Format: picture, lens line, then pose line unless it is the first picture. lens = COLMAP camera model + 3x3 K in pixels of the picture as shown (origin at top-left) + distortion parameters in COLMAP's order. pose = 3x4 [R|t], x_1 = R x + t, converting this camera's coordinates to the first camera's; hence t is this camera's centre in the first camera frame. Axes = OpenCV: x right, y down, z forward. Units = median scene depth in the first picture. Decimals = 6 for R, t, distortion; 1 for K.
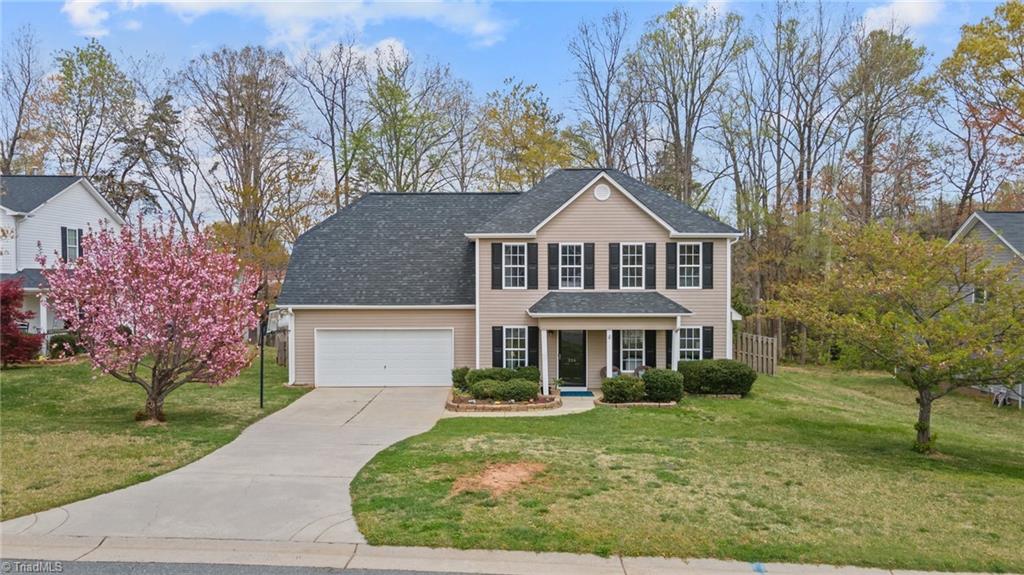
lens RADIAL K [[747.9, 0, 502.9], [0, 747.9, 308.4], [0, 0, 1]] dist [0.034564, 0.003240]
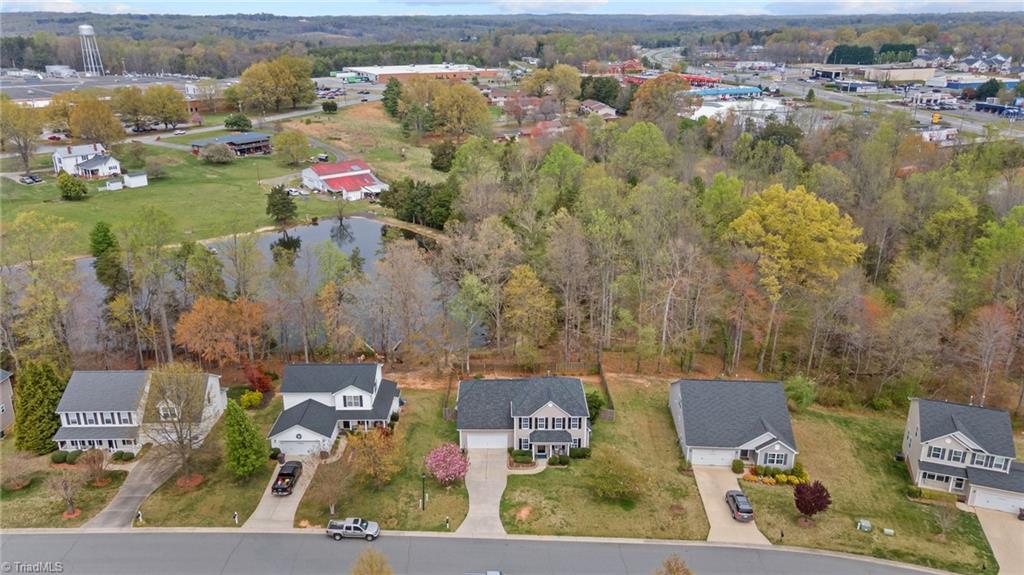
lens RADIAL K [[741.7, 0, 502.9], [0, 741.7, 284.2], [0, 0, 1]] dist [0.034538, 0.005898]
pose [[0.999985, -0.002624, -0.004812, -0.073243], [0.003892, 0.958106, 0.286389, -1.720013], [0.003859, -0.286403, 0.958101, -2.212836]]
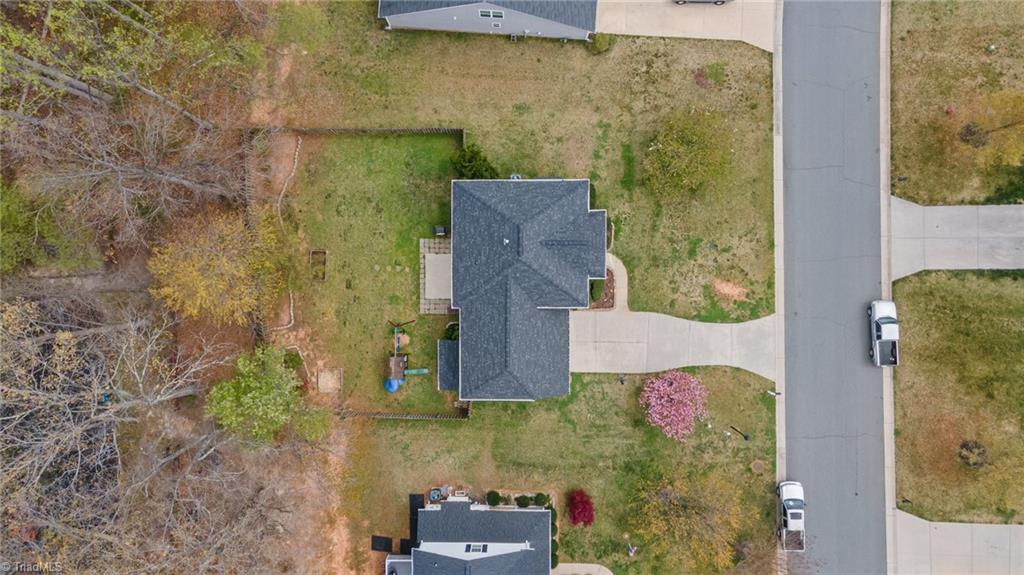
lens RADIAL K [[741.7, 0, 502.9], [0, 741.7, 284.2], [0, 0, 1]] dist [0.034538, 0.005898]
pose [[0.003997, -0.999863, -0.016085, 0.051051], [0.067630, -0.015778, 0.997586, -2.250115], [-0.997702, -0.005075, 0.067557, 1.099247]]
